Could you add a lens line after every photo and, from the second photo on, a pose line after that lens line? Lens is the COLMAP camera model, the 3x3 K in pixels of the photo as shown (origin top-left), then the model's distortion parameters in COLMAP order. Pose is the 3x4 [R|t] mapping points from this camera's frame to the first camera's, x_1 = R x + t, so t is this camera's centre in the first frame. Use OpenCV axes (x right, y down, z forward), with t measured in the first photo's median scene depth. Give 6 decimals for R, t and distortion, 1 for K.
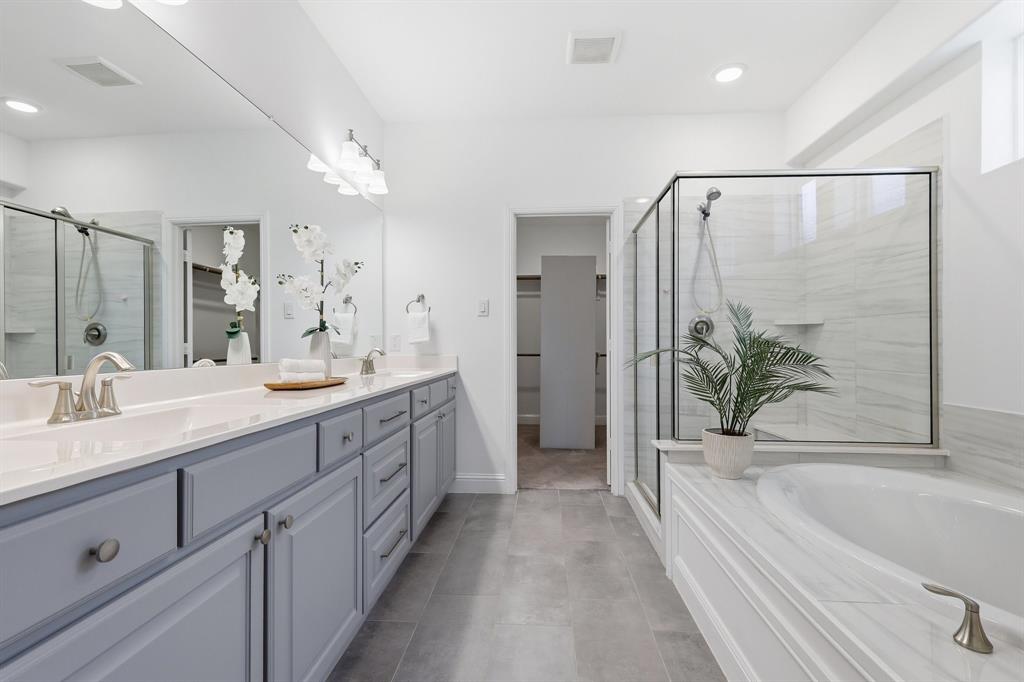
lens RADIAL K [[464.0, 0, 514.7], [0, 464.0, 342.3], [0, 0, 1]] dist [-0.000980, -0.000079]
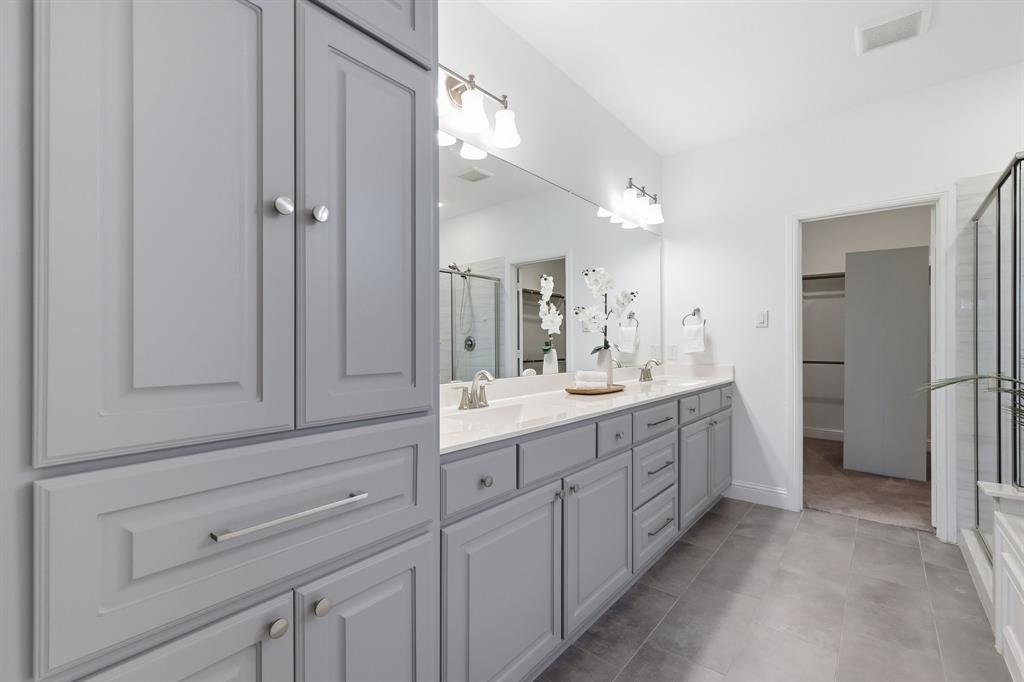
lens RADIAL K [[451.0, 0, 512.0], [0, 451.0, 341.8], [0, 0, 1]] dist [0.001781, -0.000194]
pose [[0.807732, 0.001872, -0.589547, 0.104146], [0.002750, 0.999972, 0.006942, -0.049553], [0.589544, -0.007228, 0.807704, -0.151892]]
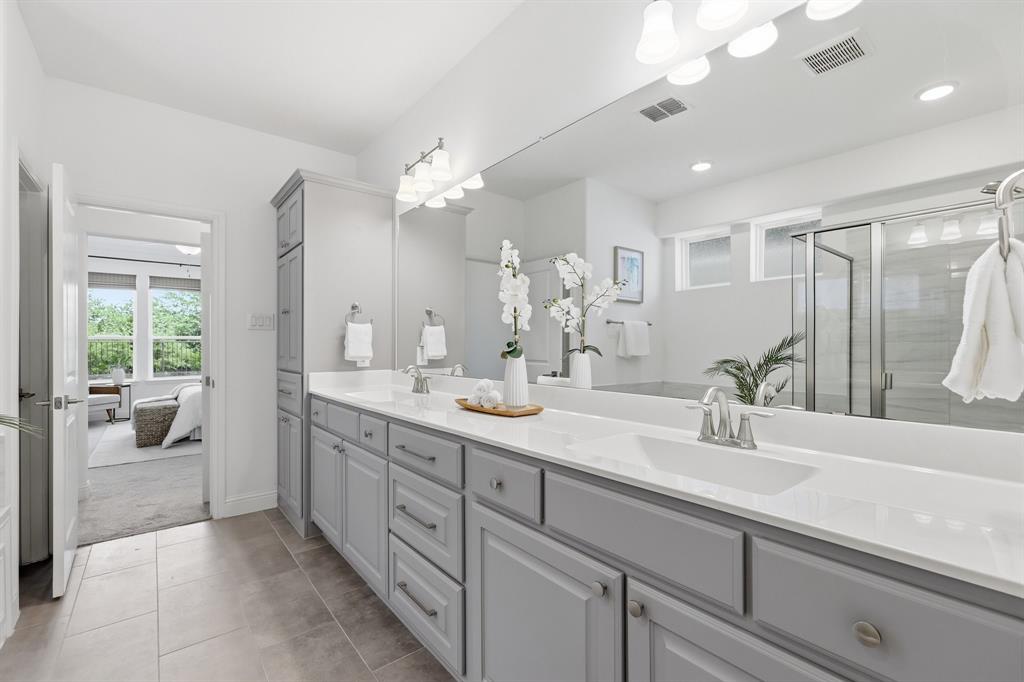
lens RADIAL K [[451.0, 0, 512.0], [0, 451.0, 341.8], [0, 0, 1]] dist [0.001781, -0.000194]
pose [[-0.745223, -0.005013, -0.666796, 0.157703], [-0.001123, 0.999980, -0.006262, -0.047309], [0.666814, -0.003918, -0.745214, 1.560010]]
